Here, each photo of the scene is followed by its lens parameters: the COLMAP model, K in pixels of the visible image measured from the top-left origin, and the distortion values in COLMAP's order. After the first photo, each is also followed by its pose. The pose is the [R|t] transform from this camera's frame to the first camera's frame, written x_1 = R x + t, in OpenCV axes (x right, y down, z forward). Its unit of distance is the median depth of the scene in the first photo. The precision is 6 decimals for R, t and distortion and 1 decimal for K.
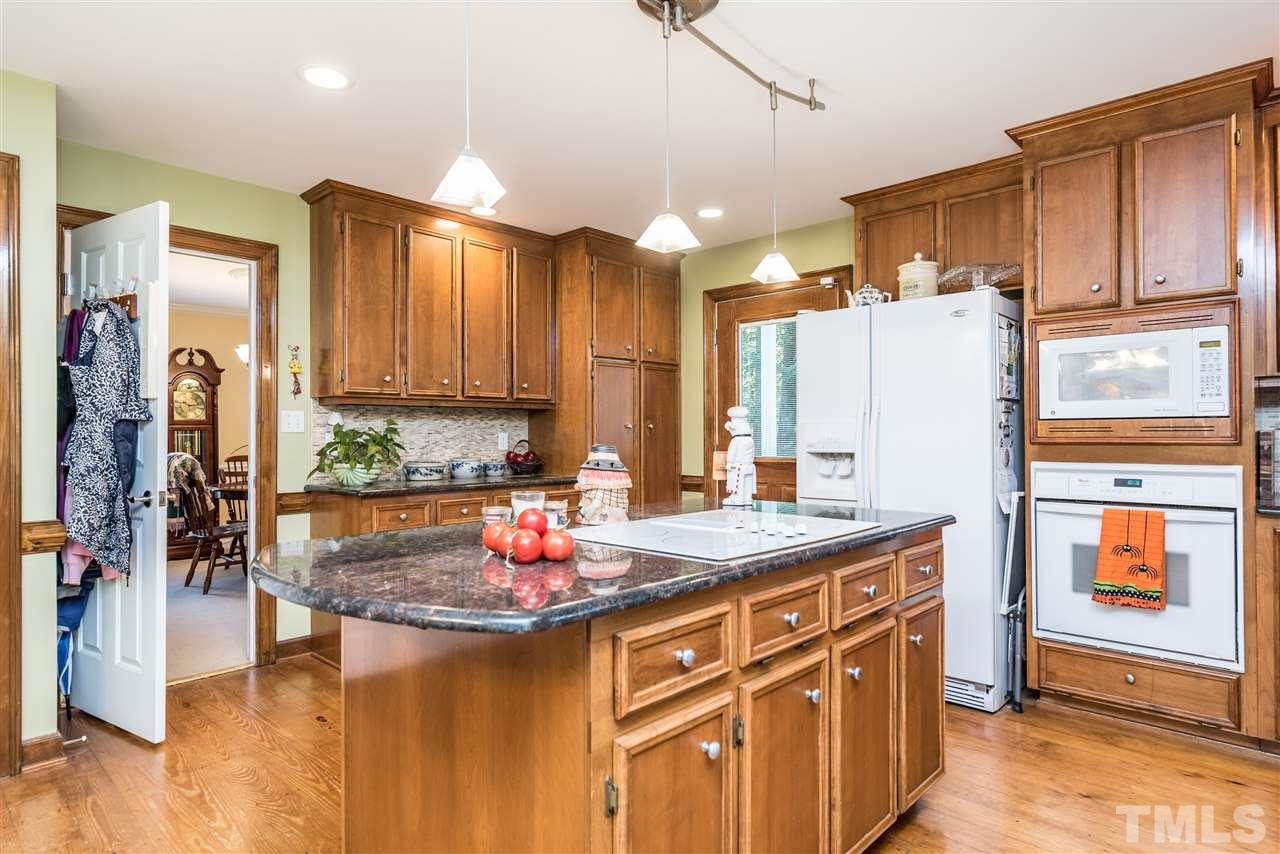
lens RADIAL K [[730.6, 0, 643.9], [0, 730.6, 426.4], [0, 0, 1]] dist [0.000791, -0.001423]
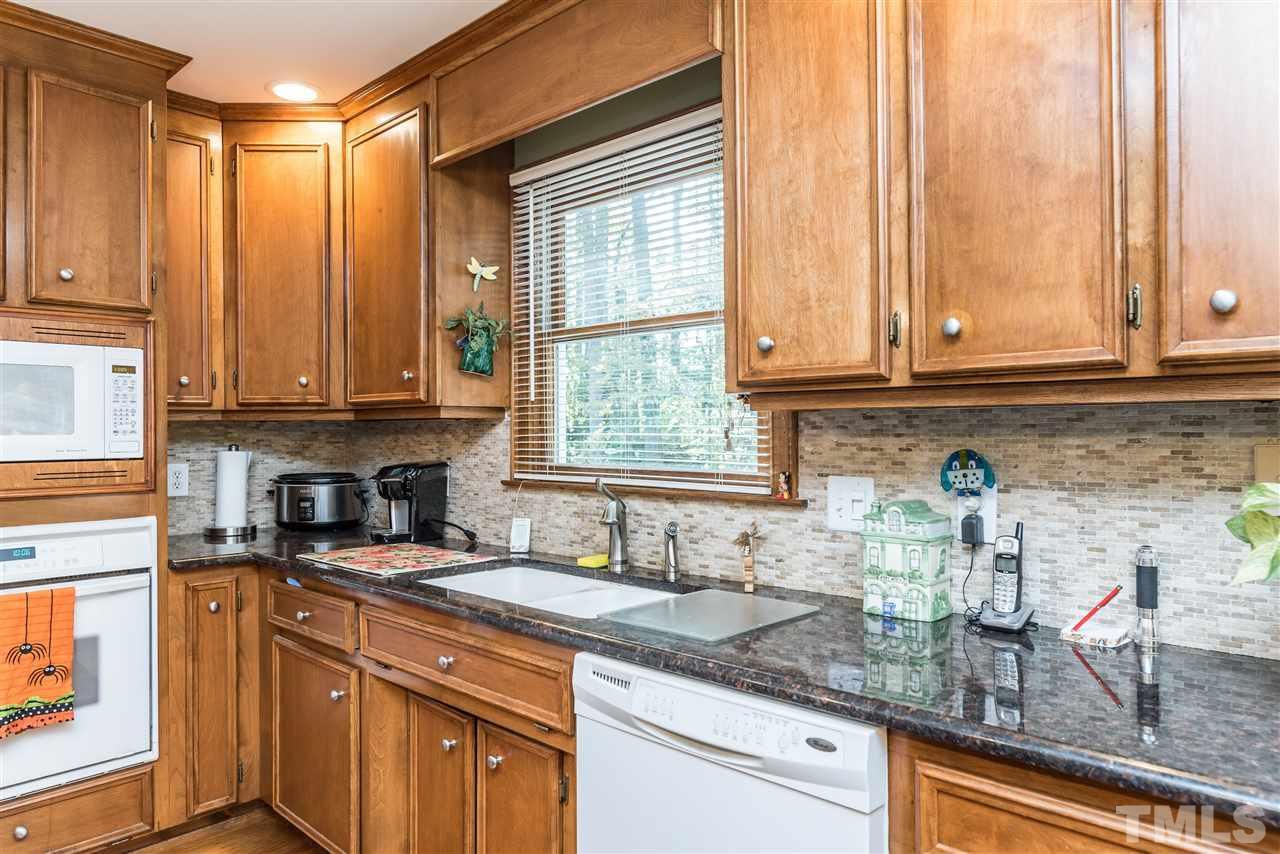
lens RADIAL K [[810.4, 0, 636.4], [0, 810.4, 429.9], [0, 0, 1]] dist [-0.002732, 0.001939]
pose [[-0.004412, 0.008244, 0.999956, -0.122186], [-0.001795, 0.999964, -0.008252, -0.038225], [-0.999989, -0.001832, -0.004398, 0.424256]]
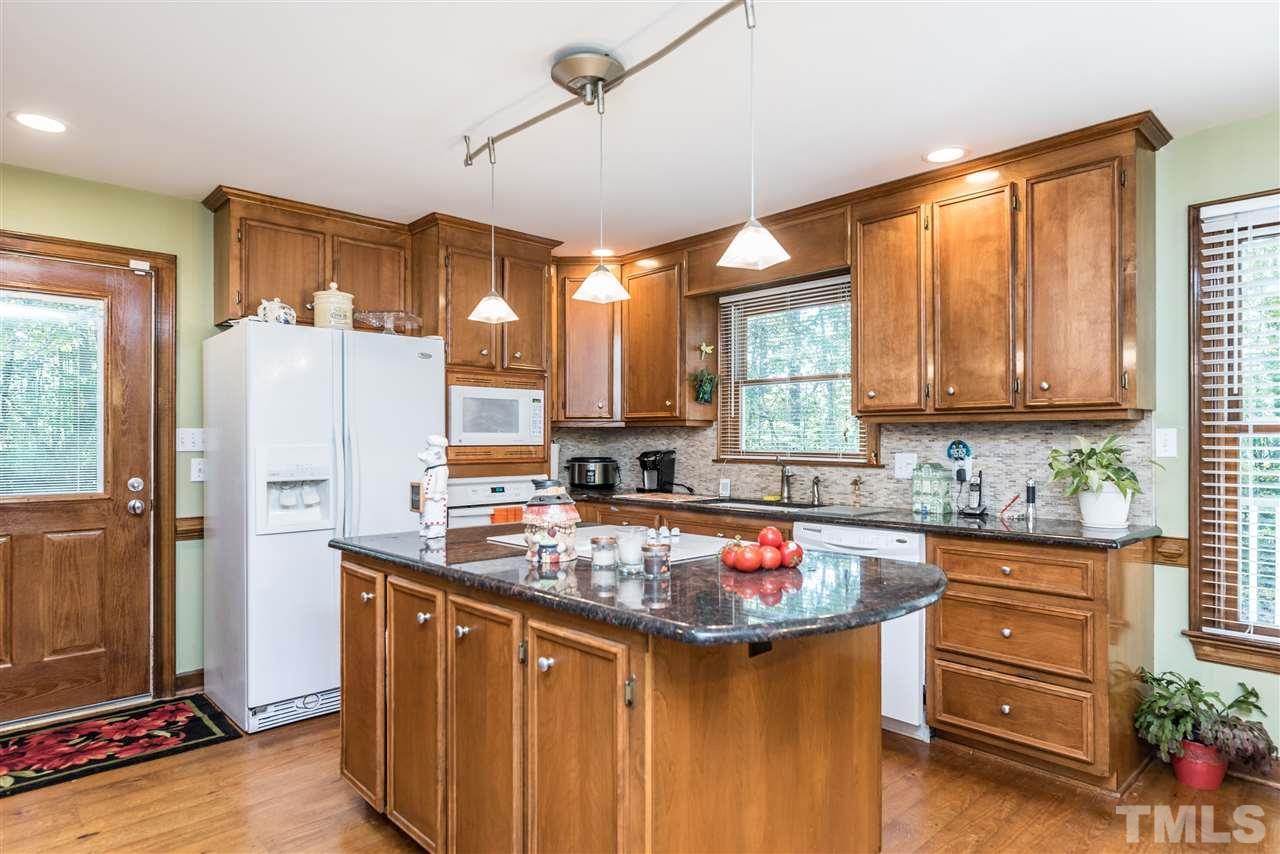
lens RADIAL K [[730.6, 0, 648.1], [0, 730.6, 436.2], [0, 0, 1]] dist [0.000791, -0.001423]
pose [[0.040868, 0.010703, 0.999107, -0.820950], [-0.008009, 0.999914, -0.010384, -0.018034], [-0.999132, -0.007578, 0.040950, 0.666210]]
